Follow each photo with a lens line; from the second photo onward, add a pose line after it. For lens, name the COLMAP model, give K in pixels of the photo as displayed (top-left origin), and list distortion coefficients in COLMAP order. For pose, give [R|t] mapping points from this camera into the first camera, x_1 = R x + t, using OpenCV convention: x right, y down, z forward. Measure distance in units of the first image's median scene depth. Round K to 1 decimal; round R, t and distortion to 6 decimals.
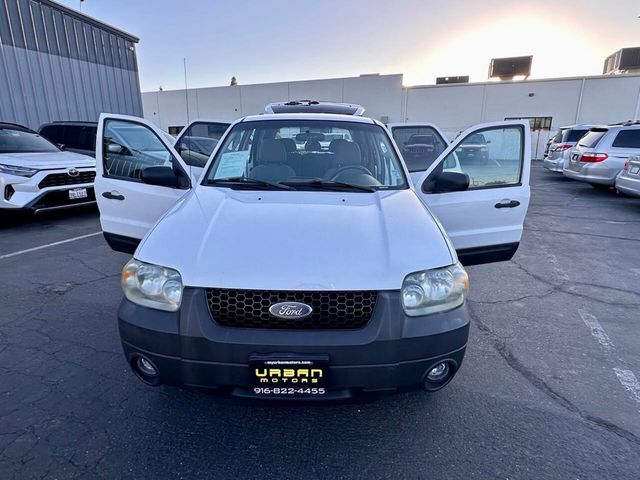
lens RADIAL K [[364.1, 0, 319.8], [0, 364.1, 236.0], [0, 0, 1]] dist [-0.018584, 0.012196]
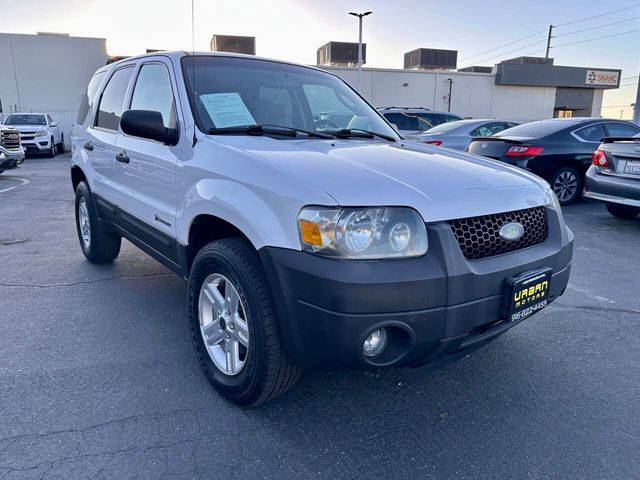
lens RADIAL K [[457.1, 0, 317.0], [0, 457.1, 237.9], [0, 0, 1]] dist [0.027626, -0.039867]
pose [[0.779521, -0.134516, 0.611761, -0.318596], [0.154206, 0.987822, 0.020713, 0.029221], [-0.607097, 0.078191, 0.790771, 0.087374]]
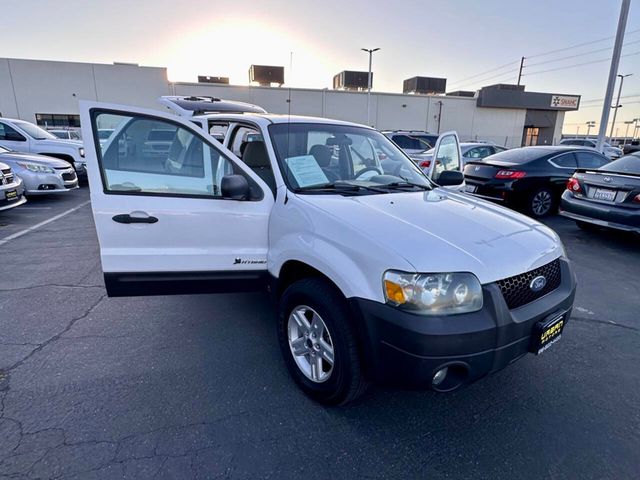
lens RADIAL K [[364.1, 0, 316.0], [0, 364.1, 239.6], [0, 0, 1]] dist [-0.018584, 0.012196]
pose [[0.799469, -0.144136, 0.583158, -0.362446], [0.136206, 0.988998, 0.057716, -0.032296], [-0.585061, 0.033288, 0.810306, 0.108060]]
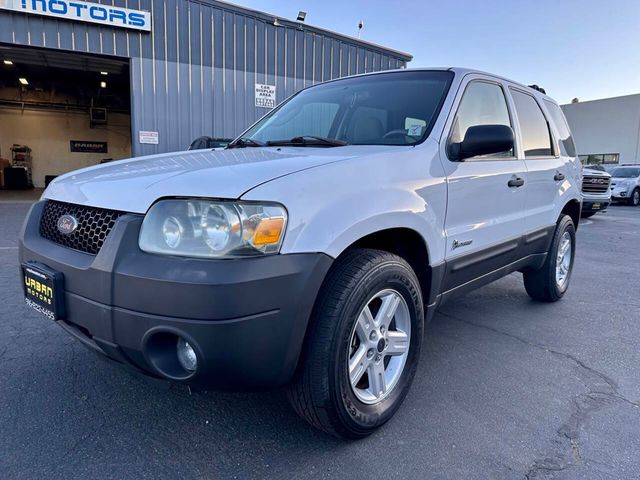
lens RADIAL K [[457.1, 0, 320.6], [0, 457.1, 244.1], [0, 0, 1]] dist [0.027626, -0.039867]
pose [[0.751062, 0.108503, -0.651255, 0.292474], [-0.188884, 0.980487, -0.054476, 0.049973], [0.632636, 0.163927, 0.756901, 0.138277]]
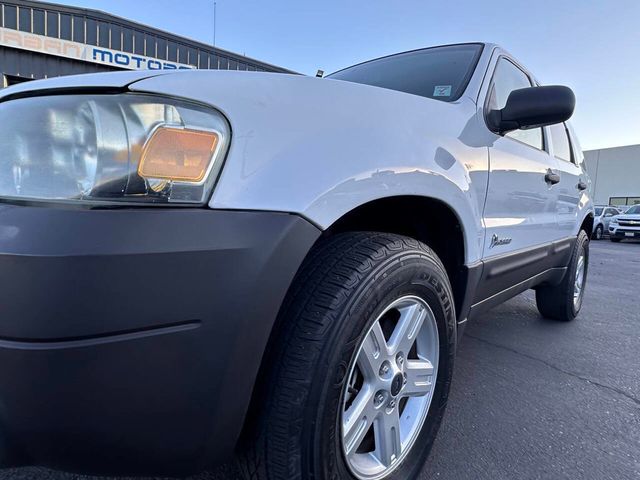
lens RADIAL K [[364.1, 0, 316.0], [0, 364.1, 243.5], [0, 0, 1]] dist [-0.018584, 0.012196]
pose [[0.720158, 0.099152, -0.686689, 0.205179], [-0.229849, 0.967941, -0.101289, 0.057915], [0.654632, 0.230779, 0.719860, 0.261408]]
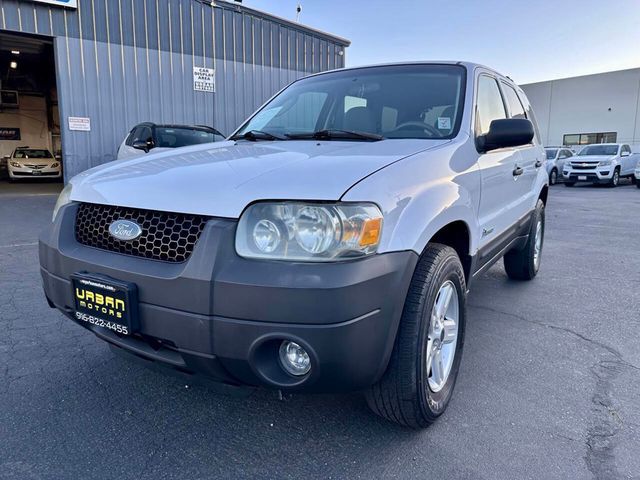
lens RADIAL K [[457.1, 0, 321.9], [0, 457.1, 240.7], [0, 0, 1]] dist [0.027626, -0.039867]
pose [[0.845470, 0.092146, -0.526013, 0.221160], [-0.141507, 0.988447, -0.054292, 0.056532], [0.514933, 0.120337, 0.848742, 0.086052]]
